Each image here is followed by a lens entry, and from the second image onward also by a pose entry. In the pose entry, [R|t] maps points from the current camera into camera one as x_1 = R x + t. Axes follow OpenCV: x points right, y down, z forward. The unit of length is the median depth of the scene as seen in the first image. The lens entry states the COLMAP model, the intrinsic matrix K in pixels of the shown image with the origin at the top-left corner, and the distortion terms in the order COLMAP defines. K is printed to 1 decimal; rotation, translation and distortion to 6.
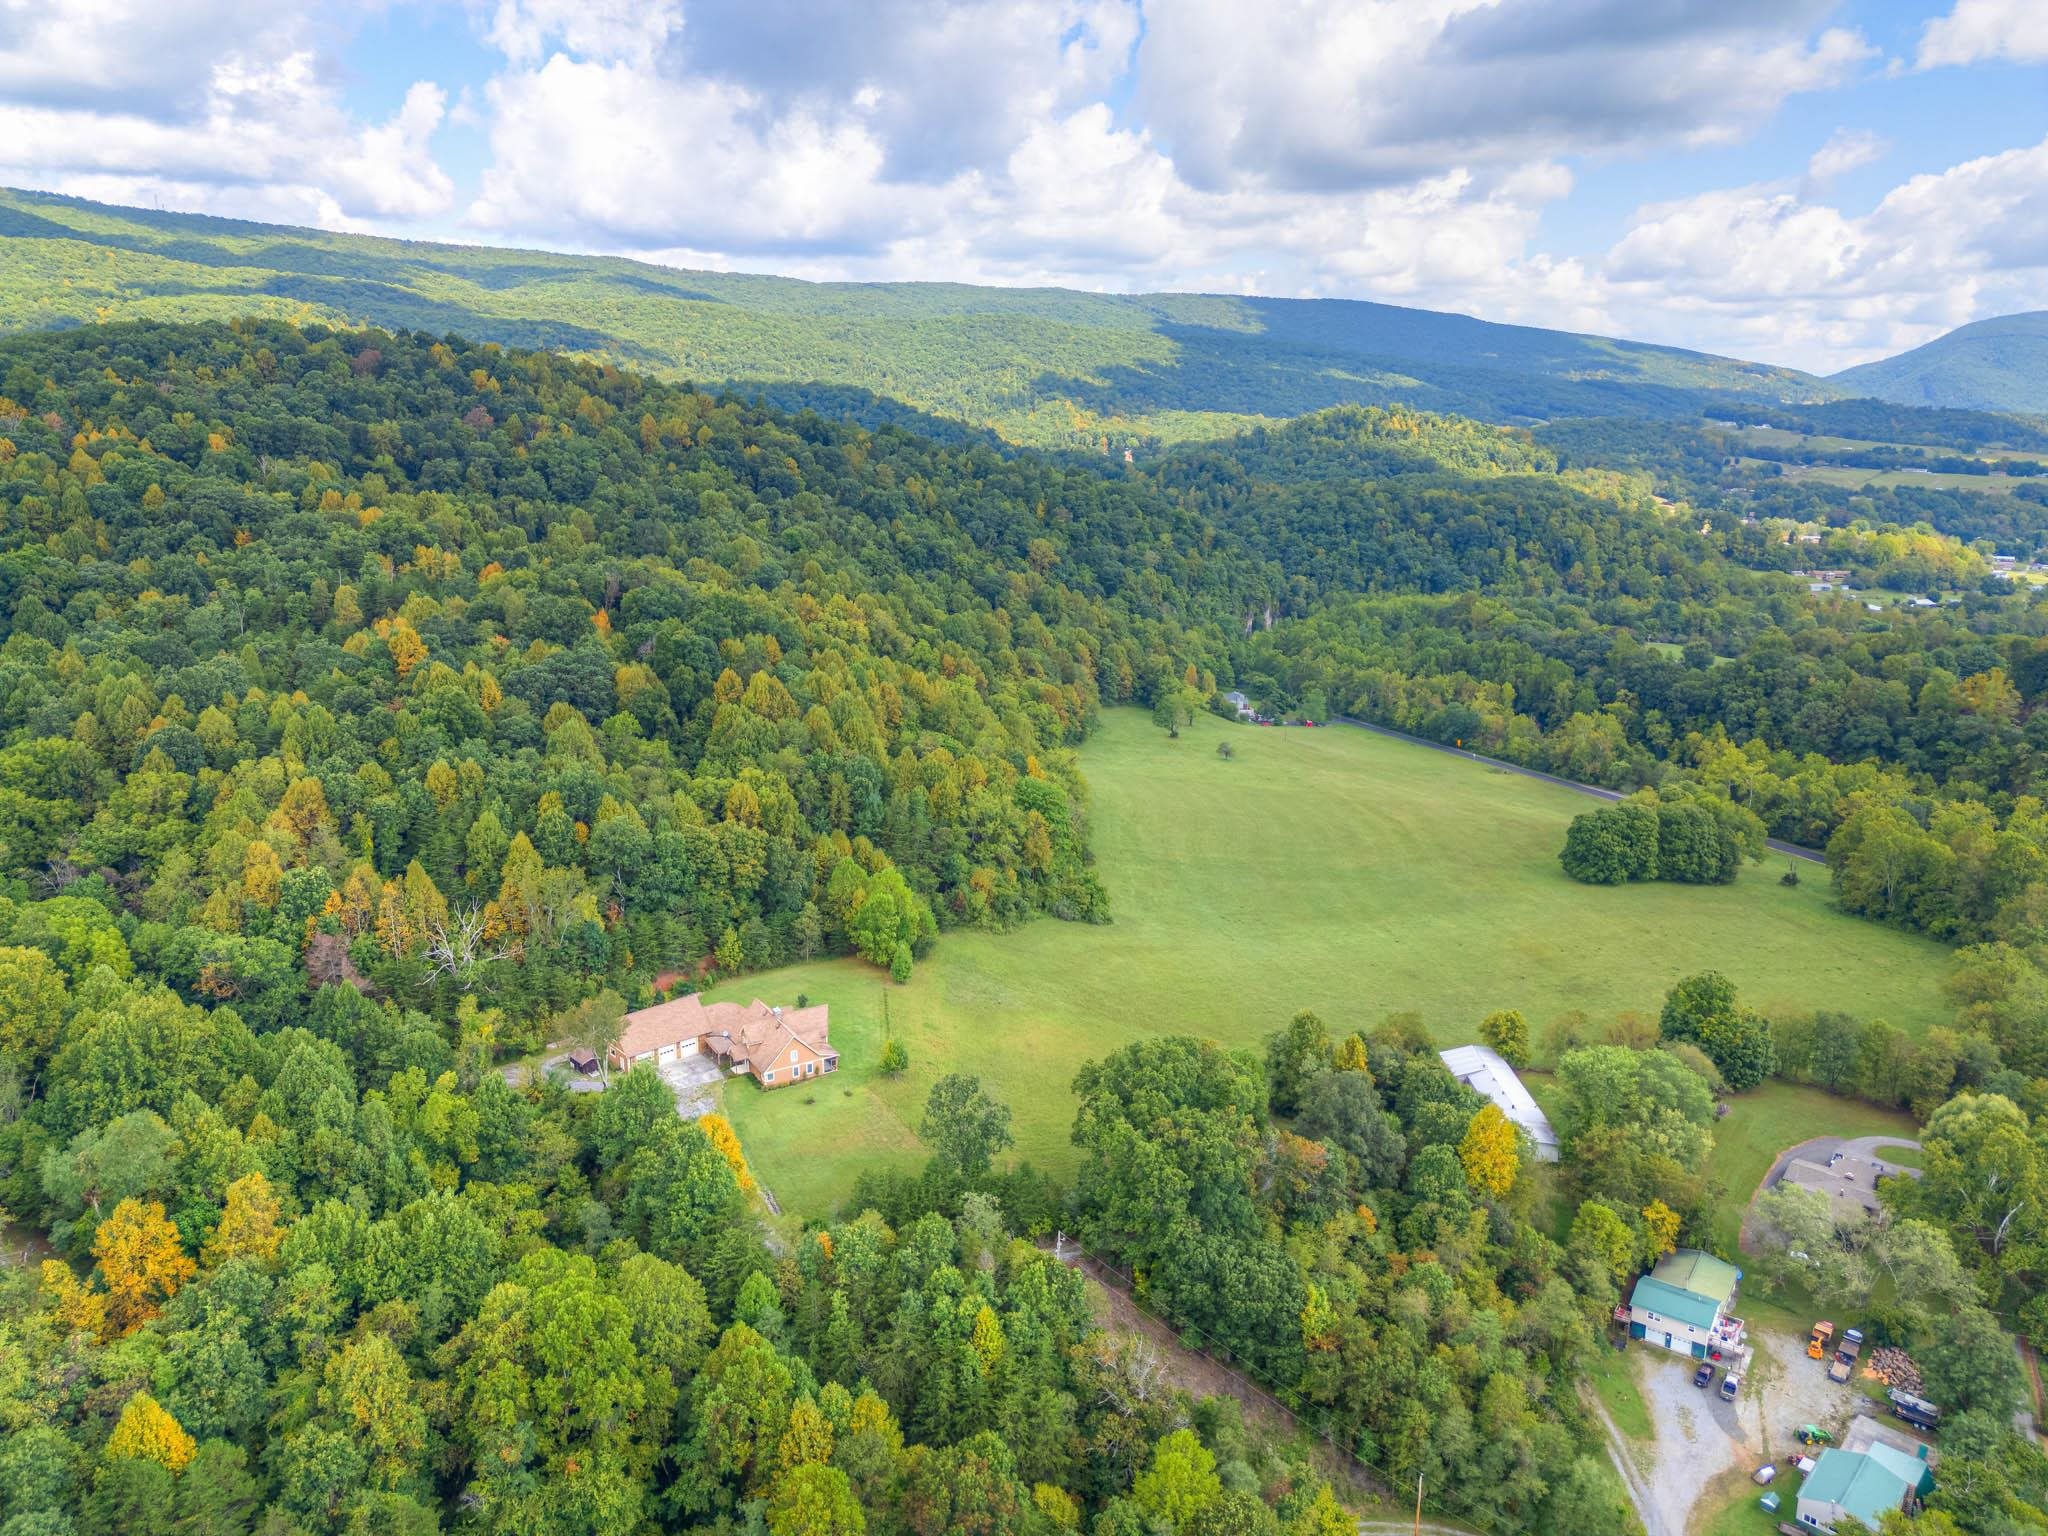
lens RADIAL K [[1440.4, 0, 1025.9], [0, 1440.4, 755.9], [0, 0, 1]] dist [0.072026, -0.060848]
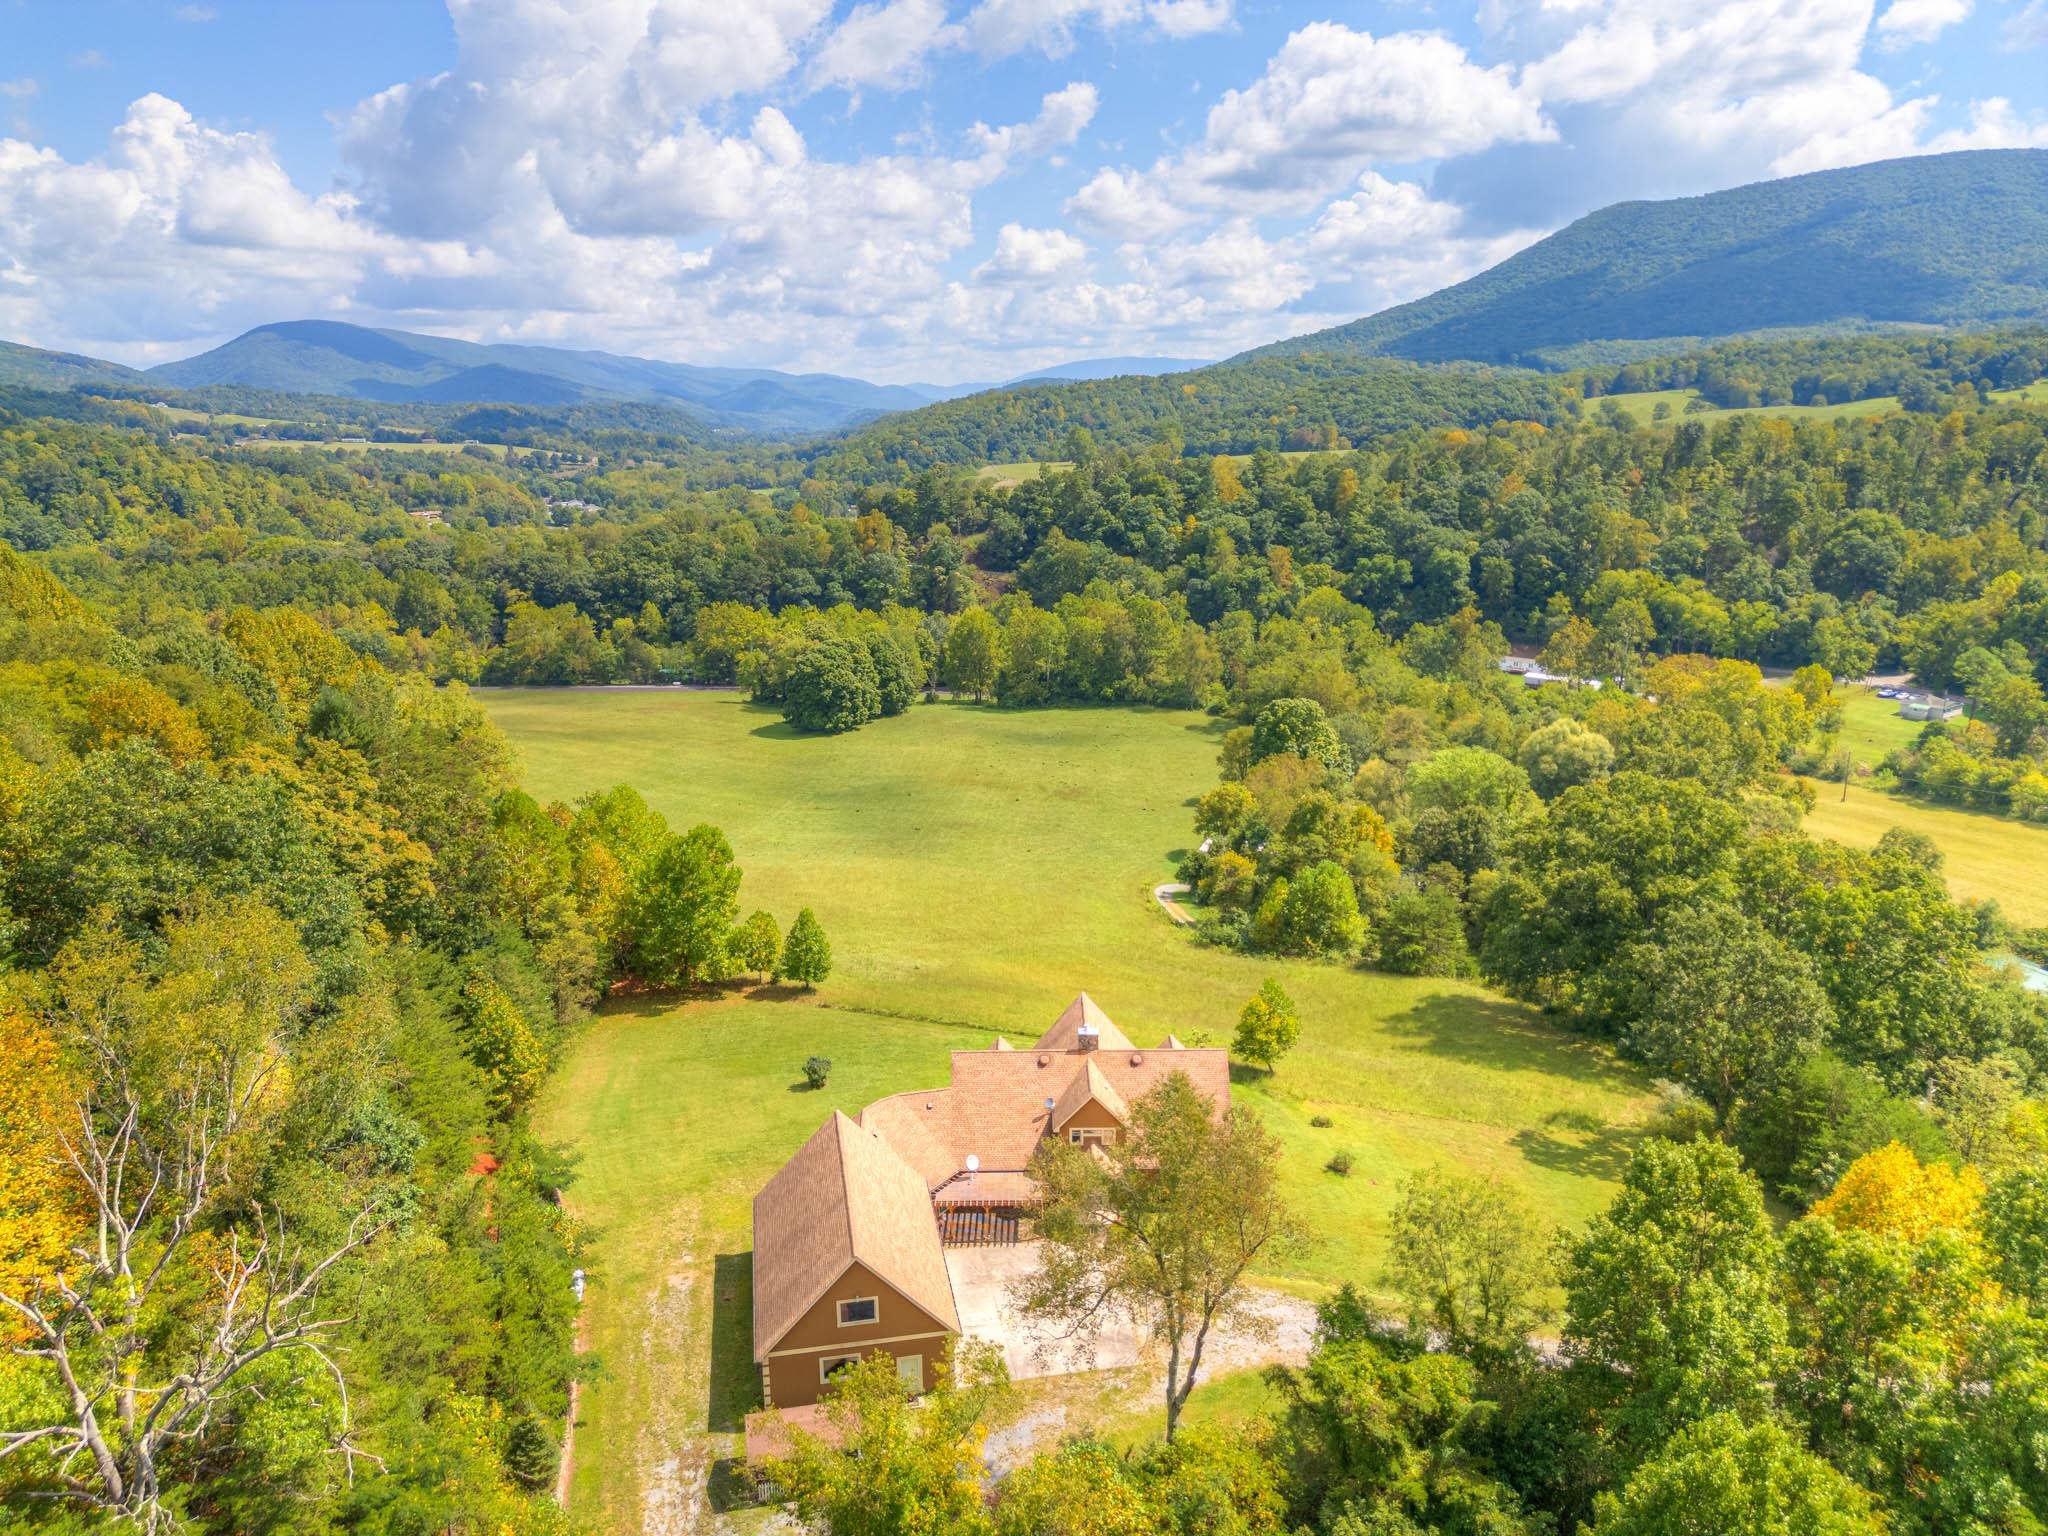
lens RADIAL K [[1437.3, 0, 1024.6], [0, 1437.3, 768.1], [0, 0, 1]] dist [0.072937, -0.063147]
pose [[0.499524, -0.211870, 0.839992, -0.191156], [0.212873, 0.969922, 0.118051, 0.020846], [-0.839739, 0.119842, 0.529601, 0.309060]]
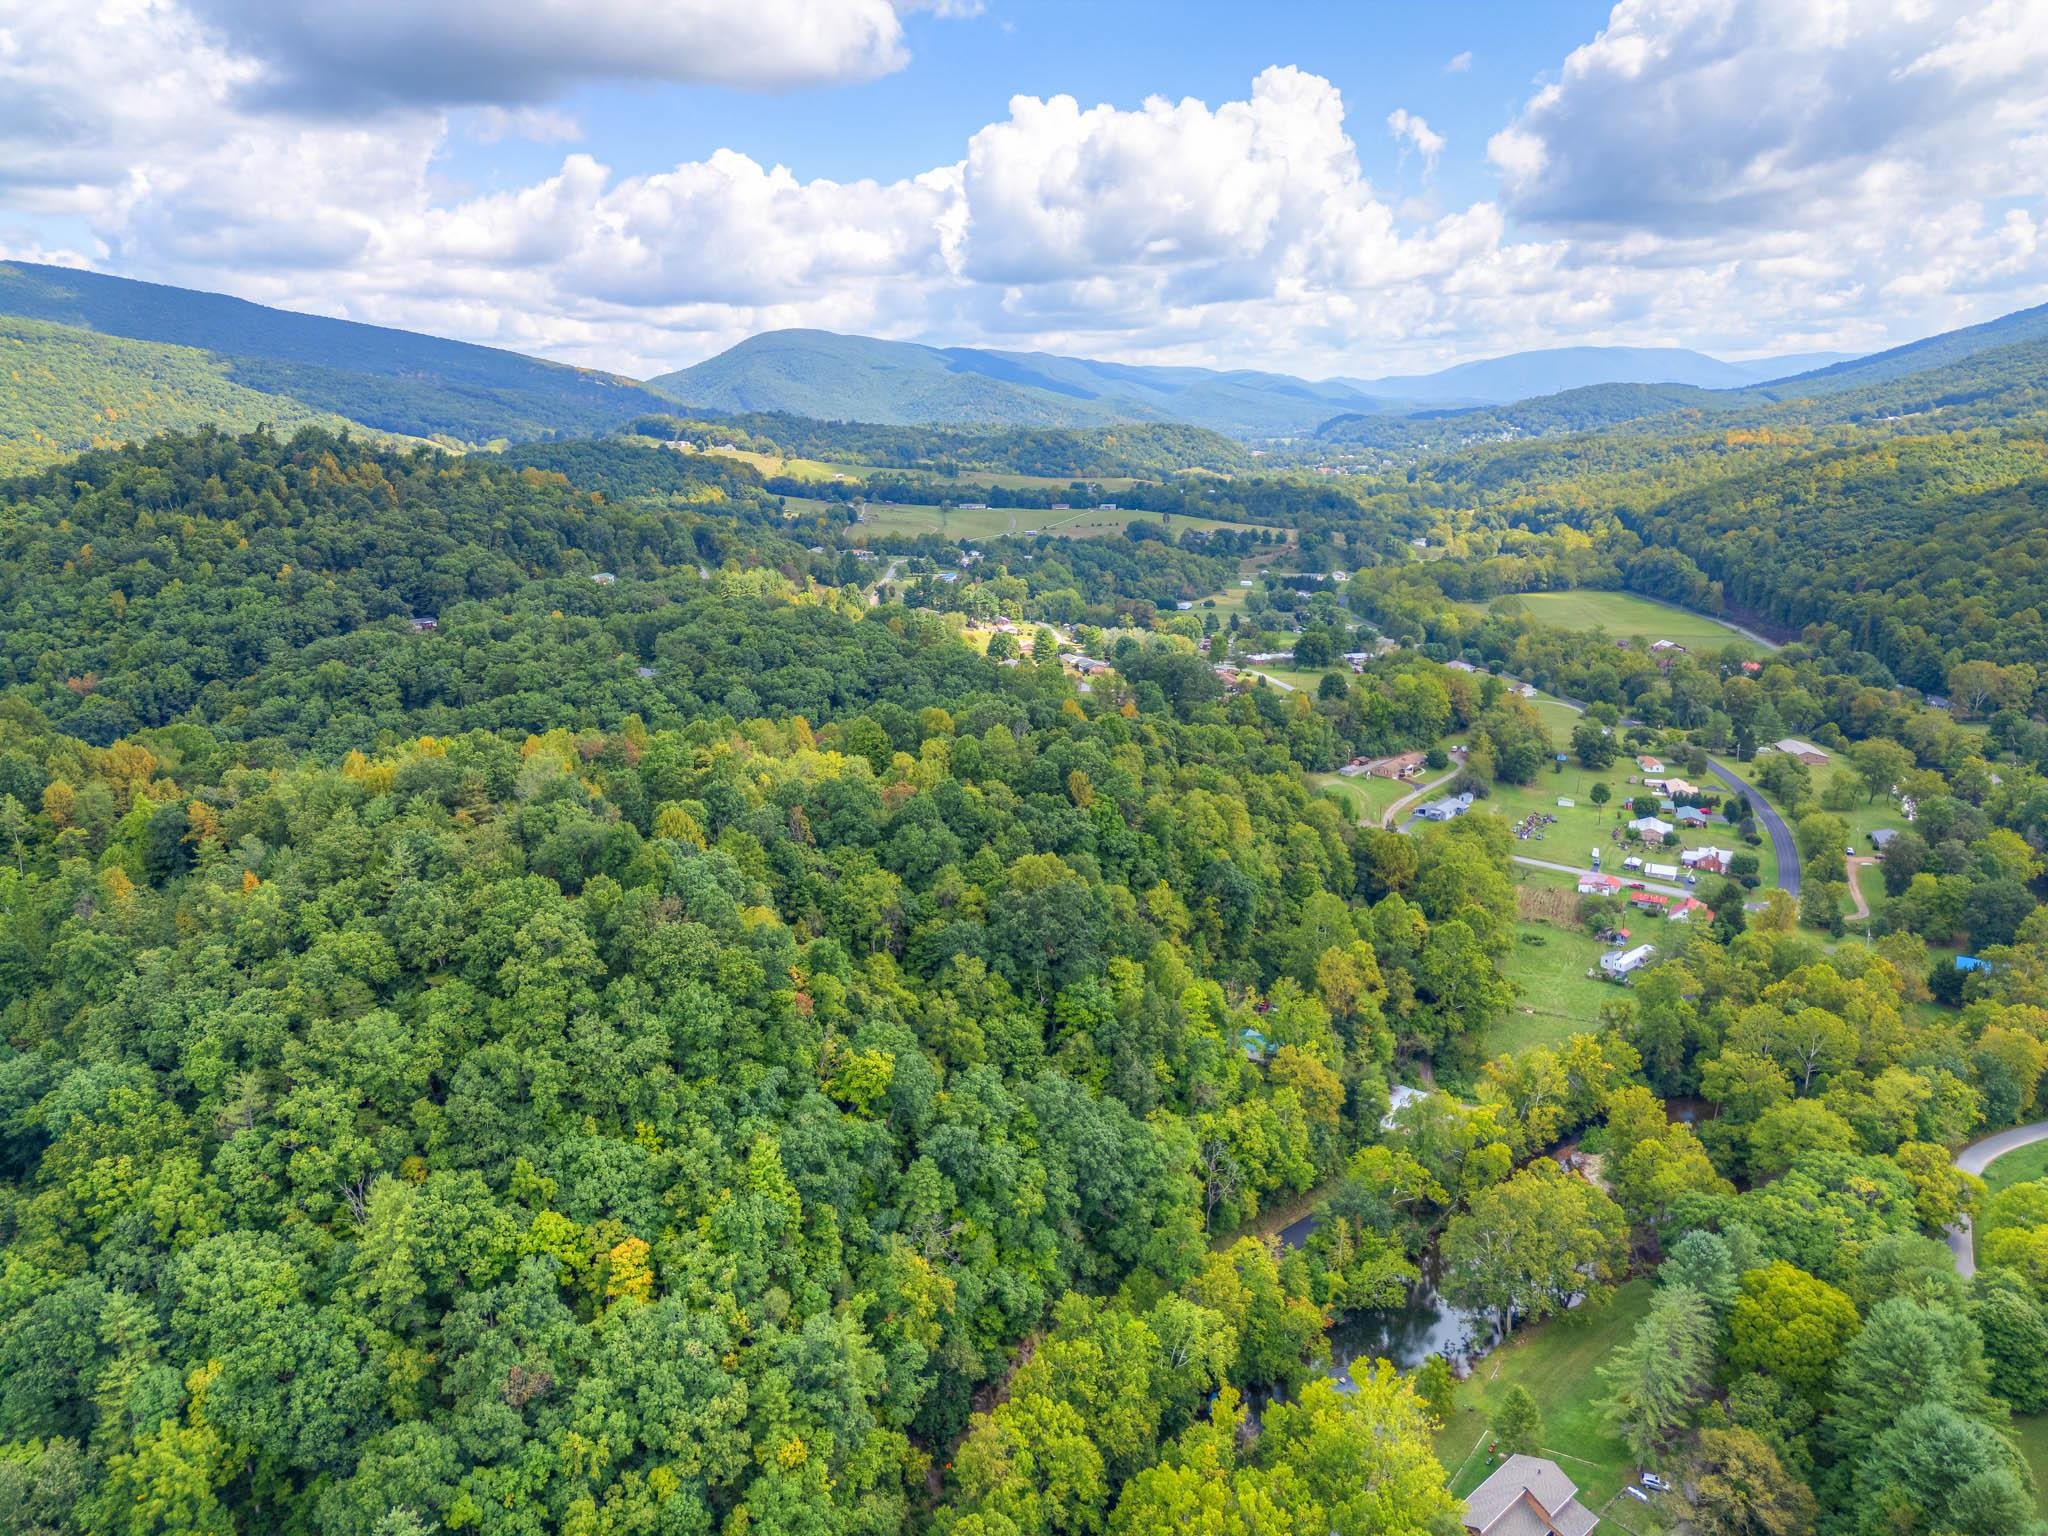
lens RADIAL K [[1440.4, 0, 1025.9], [0, 1440.4, 755.9], [0, 0, 1]] dist [0.072026, -0.060848]
pose [[0.703620, -0.172220, 0.689391, 0.198735], [0.174472, 0.982357, 0.067335, -0.343282], [-0.688824, 0.072901, 0.721253, 1.345168]]
